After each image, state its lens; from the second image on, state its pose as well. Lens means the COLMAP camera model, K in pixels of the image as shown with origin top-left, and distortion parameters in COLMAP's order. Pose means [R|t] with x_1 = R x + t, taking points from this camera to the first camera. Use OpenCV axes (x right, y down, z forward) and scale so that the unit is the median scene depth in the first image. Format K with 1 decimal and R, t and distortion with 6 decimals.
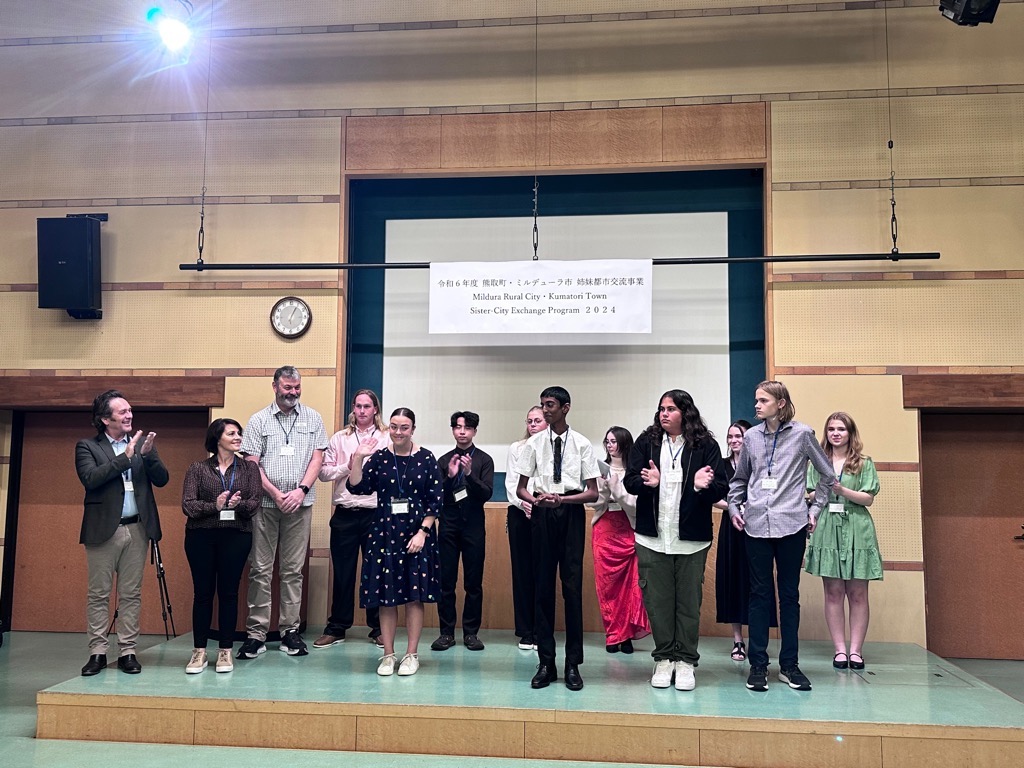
lens RADIAL K [[894.5, 0, 513.0], [0, 894.5, 362.8], [0, 0, 1]] dist [0.048246, -0.002366]
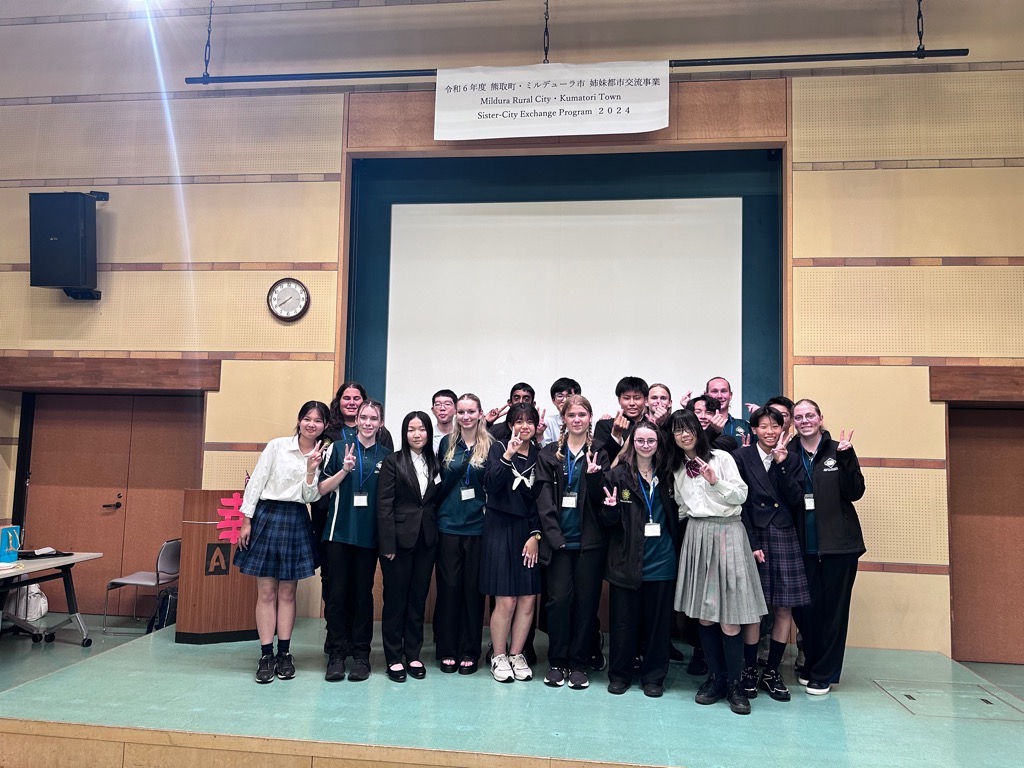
lens RADIAL K [[682.7, 0, 530.0], [0, 682.7, 383.9], [0, 0, 1]] dist [0.003769, 0.002484]
pose [[0.999861, 0.014618, -0.008068, 0.019922], [-0.014463, 0.999715, 0.018971, 0.022842], [0.008343, -0.018852, 0.999787, 0.266388]]
